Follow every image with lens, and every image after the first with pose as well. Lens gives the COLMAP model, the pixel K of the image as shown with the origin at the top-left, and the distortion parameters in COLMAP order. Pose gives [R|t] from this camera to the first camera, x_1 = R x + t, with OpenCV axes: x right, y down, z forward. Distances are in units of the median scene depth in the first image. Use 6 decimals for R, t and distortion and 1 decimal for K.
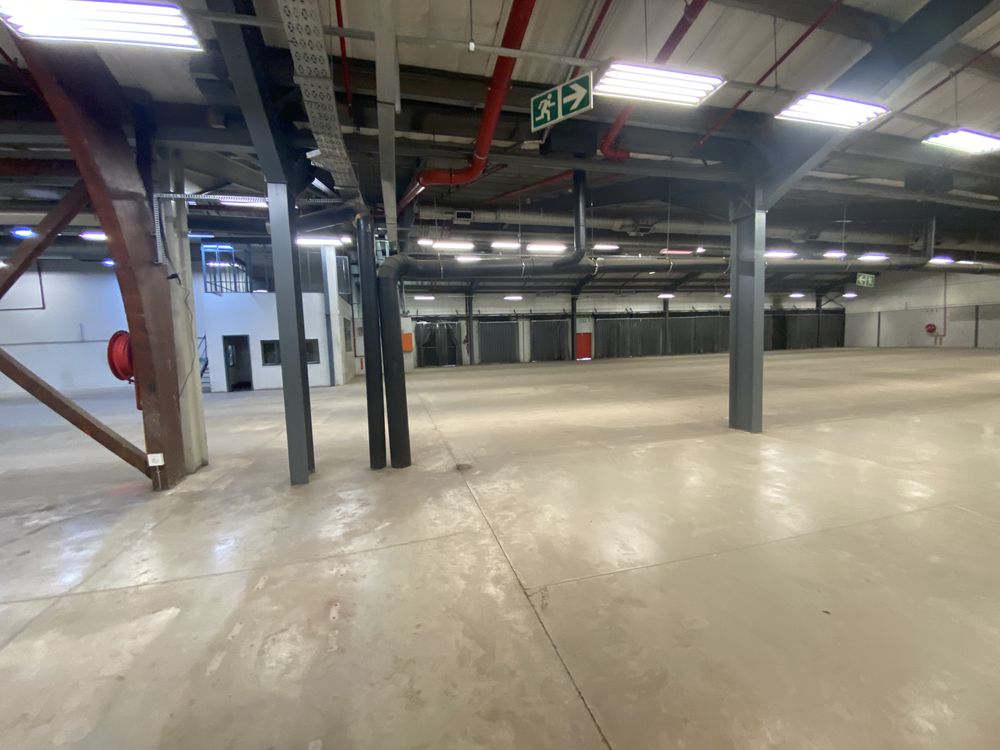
lens RADIAL K [[404.5, 0, 497.3], [0, 404.5, 371.8], [0, 0, 1]] dist [0.024980, -0.024736]
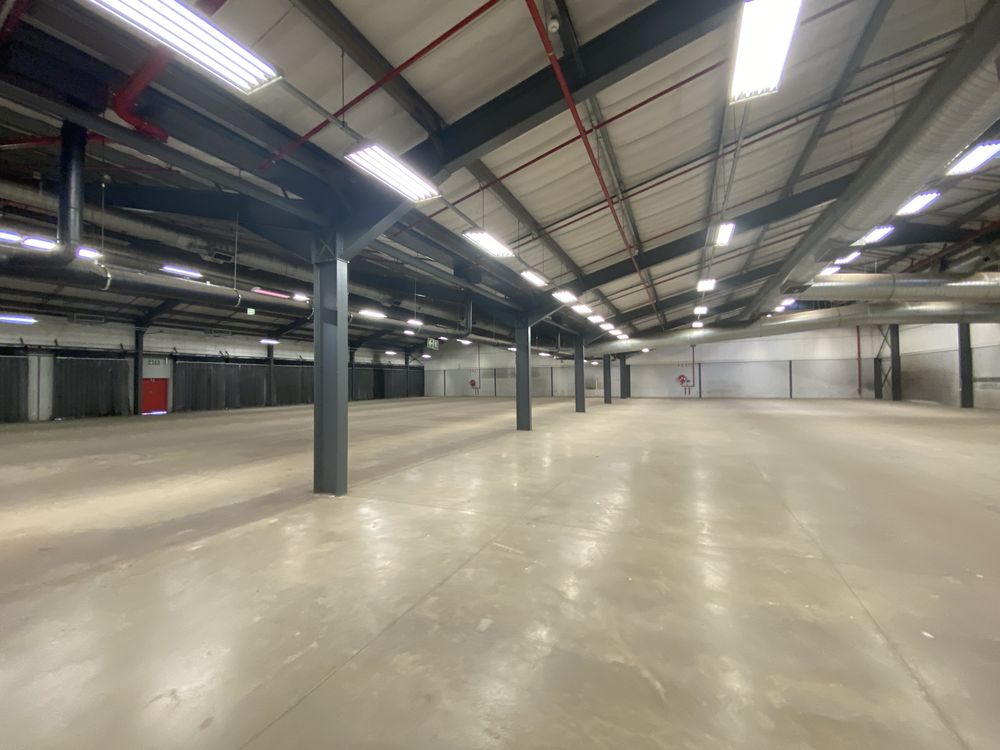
lens RADIAL K [[404.6, 0, 500.0], [0, 404.6, 375.0], [0, 0, 1]] dist [0.026007, -0.023378]
pose [[0.631404, 0.039603, 0.774442, 0.149091], [0.047124, 0.994890, -0.089297, -0.020978], [-0.774021, 0.092877, 0.626311, 0.133444]]
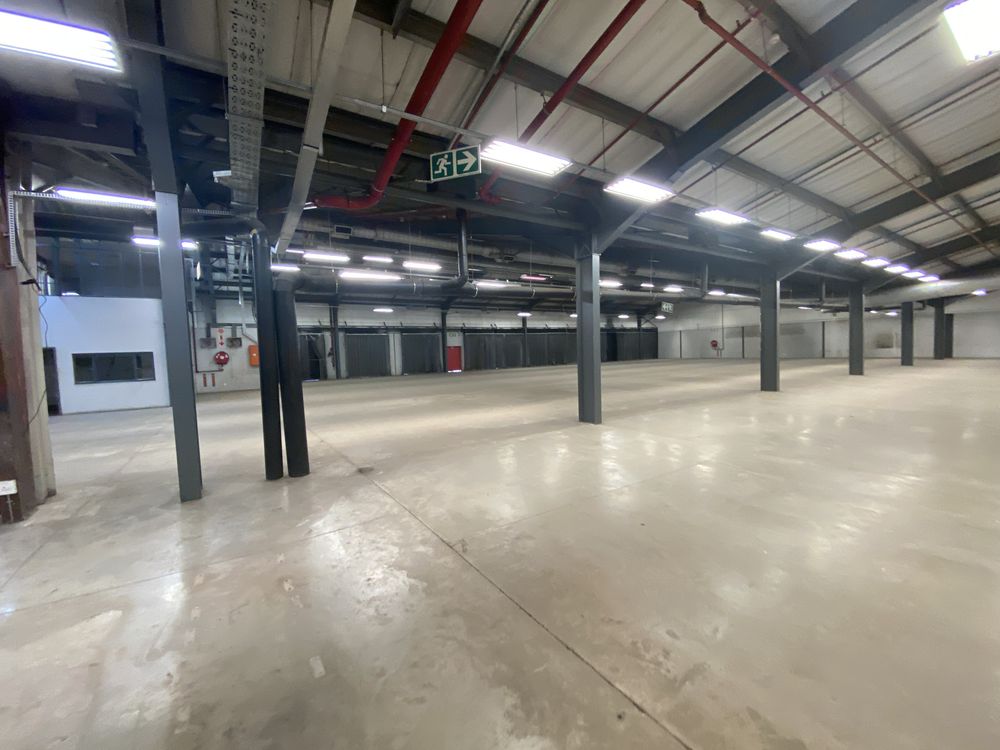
lens RADIAL K [[404.5, 0, 497.3], [0, 404.5, 371.8], [0, 0, 1]] dist [0.024980, -0.024736]
pose [[0.946965, -0.014871, 0.320993, -0.077878], [0.025202, 0.999289, -0.028053, 0.011734], [-0.320348, 0.034655, 0.946666, -0.120873]]
